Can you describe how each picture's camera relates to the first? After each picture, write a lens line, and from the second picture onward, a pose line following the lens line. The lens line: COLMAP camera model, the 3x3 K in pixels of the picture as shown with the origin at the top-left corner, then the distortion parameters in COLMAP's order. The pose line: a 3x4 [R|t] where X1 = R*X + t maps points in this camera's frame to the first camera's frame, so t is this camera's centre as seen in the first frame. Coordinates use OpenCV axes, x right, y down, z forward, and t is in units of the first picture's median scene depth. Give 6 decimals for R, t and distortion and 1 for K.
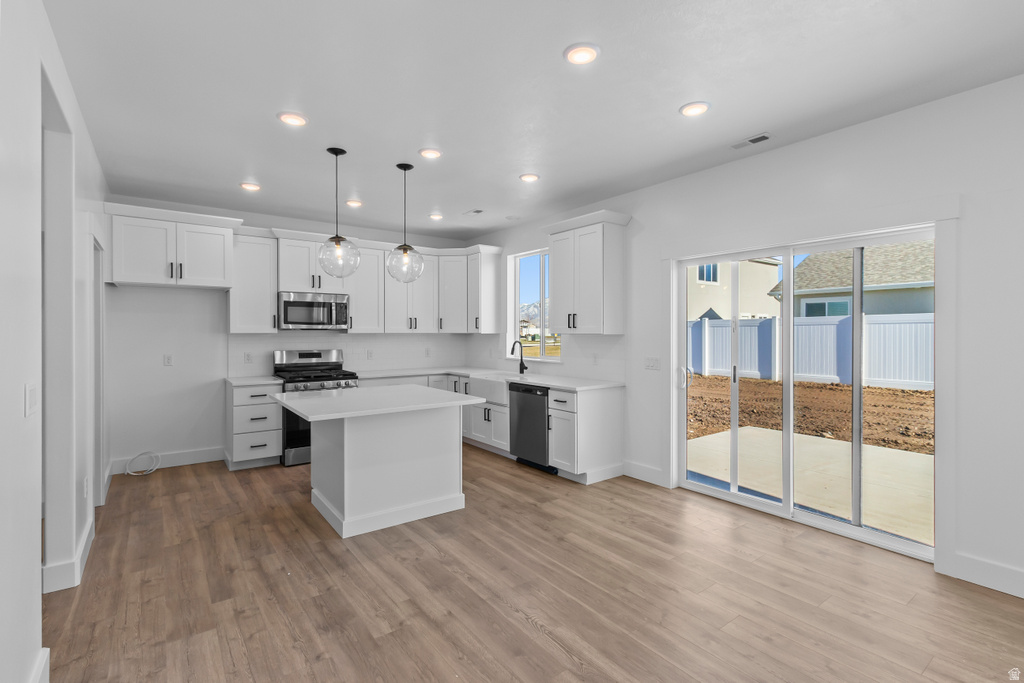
lens RADIAL K [[478.9, 0, 511.7], [0, 478.9, 327.6], [0, 0, 1]] dist [0.015469, -0.001762]
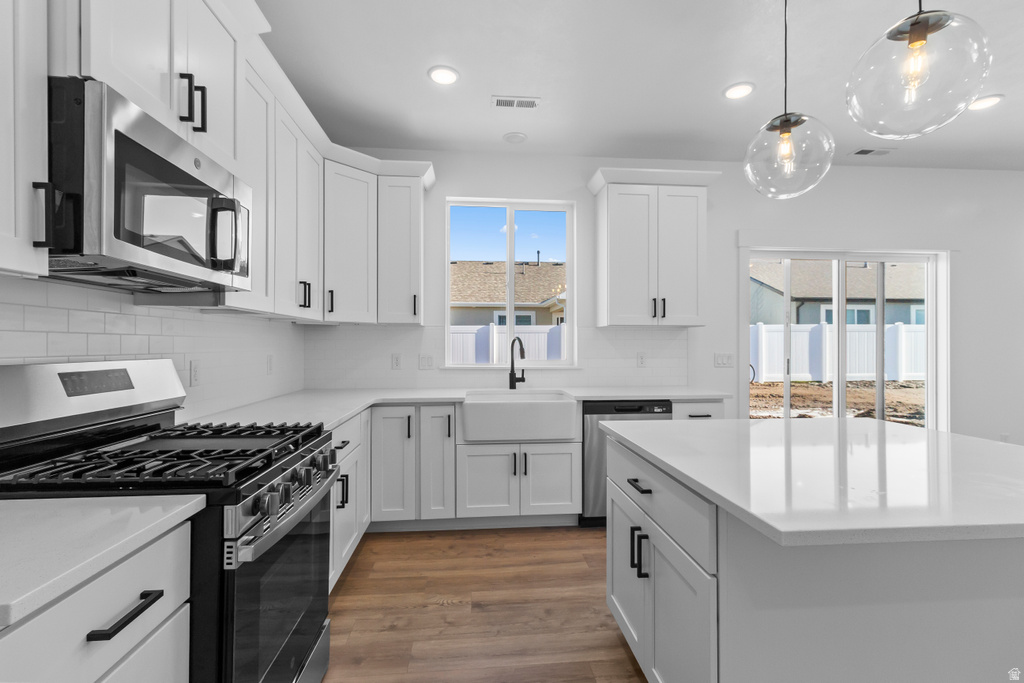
lens RADIAL K [[478.9, 0, 516.0], [0, 478.9, 345.4], [0, 0, 1]] dist [0.015469, -0.001762]
pose [[0.498400, -0.000219, 0.866947, -0.546984], [-0.006282, 0.999973, 0.003864, 0.036861], [-0.866924, -0.007372, 0.498385, 0.709853]]
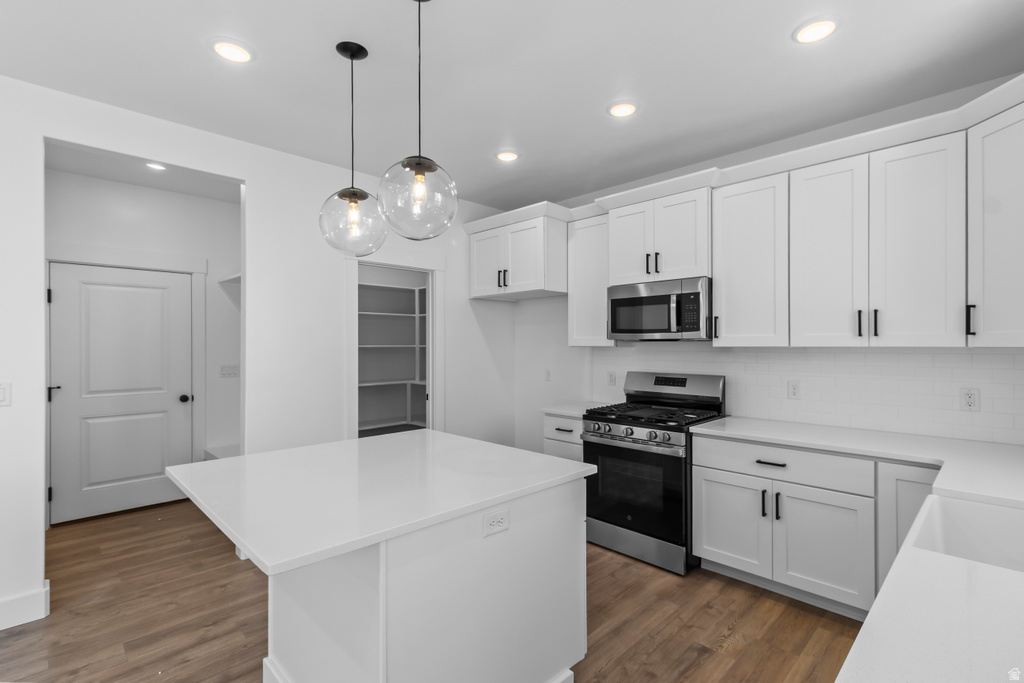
lens RADIAL K [[478.9, 0, 505.0], [0, 478.9, 342.8], [0, 0, 1]] dist [0.015469, -0.001762]
pose [[0.140484, -0.002832, -0.990079, 0.179006], [0.011290, 0.999935, -0.001258, 0.005369], [0.990019, -0.011001, 0.140507, 0.725619]]
